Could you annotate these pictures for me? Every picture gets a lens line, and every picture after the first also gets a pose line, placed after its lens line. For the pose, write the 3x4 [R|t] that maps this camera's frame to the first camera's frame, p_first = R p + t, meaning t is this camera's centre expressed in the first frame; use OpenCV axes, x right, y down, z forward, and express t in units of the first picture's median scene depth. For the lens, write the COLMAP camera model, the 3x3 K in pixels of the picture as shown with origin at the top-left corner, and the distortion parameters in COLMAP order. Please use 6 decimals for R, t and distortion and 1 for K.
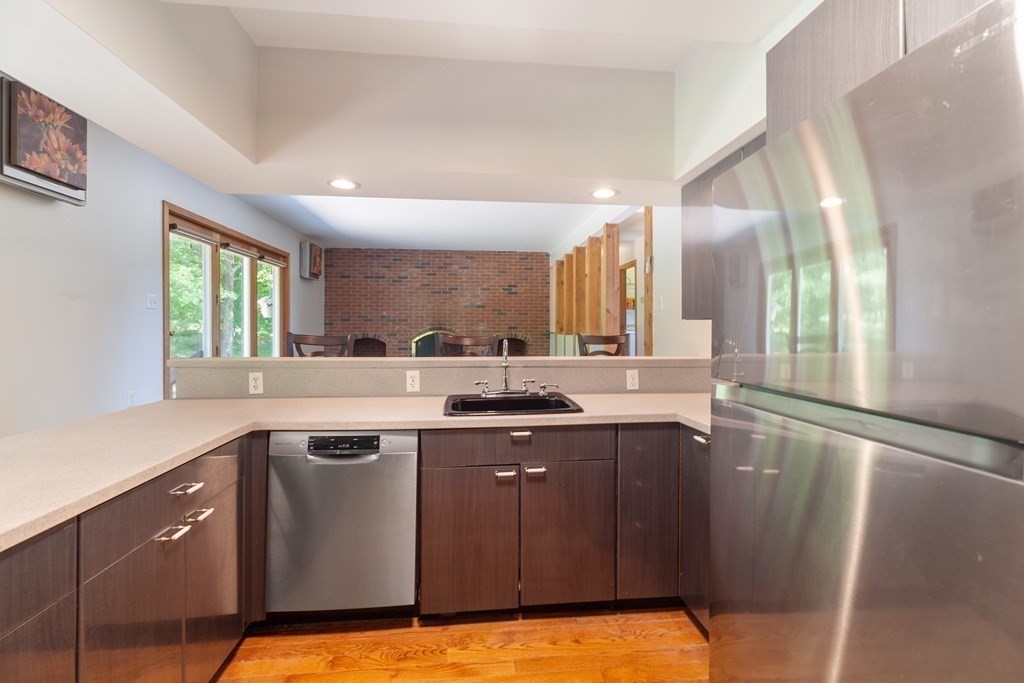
lens RADIAL K [[461.6, 0, 511.3], [0, 461.6, 334.2], [0, 0, 1]] dist [0.008792, -0.000215]
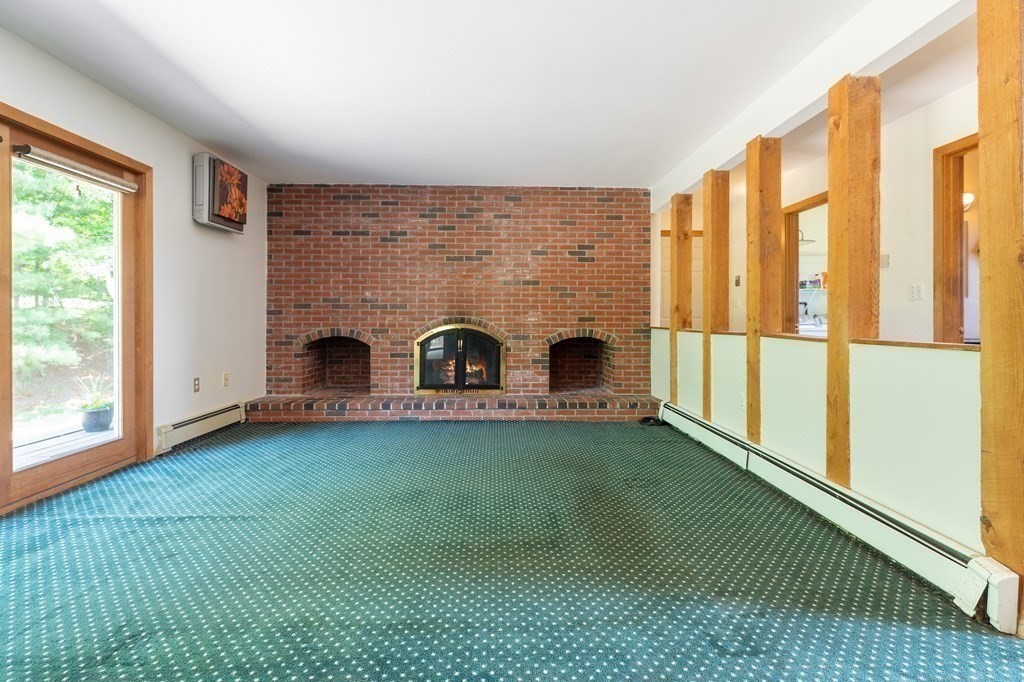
lens RADIAL K [[461.6, 0, 507.7], [0, 461.6, 319.7], [0, 0, 1]] dist [0.008792, -0.000215]
pose [[0.997211, 0.002115, -0.074598, -0.052629], [-0.002966, 0.999932, -0.011306, -0.006901], [0.074569, 0.011496, 0.997150, 0.424771]]
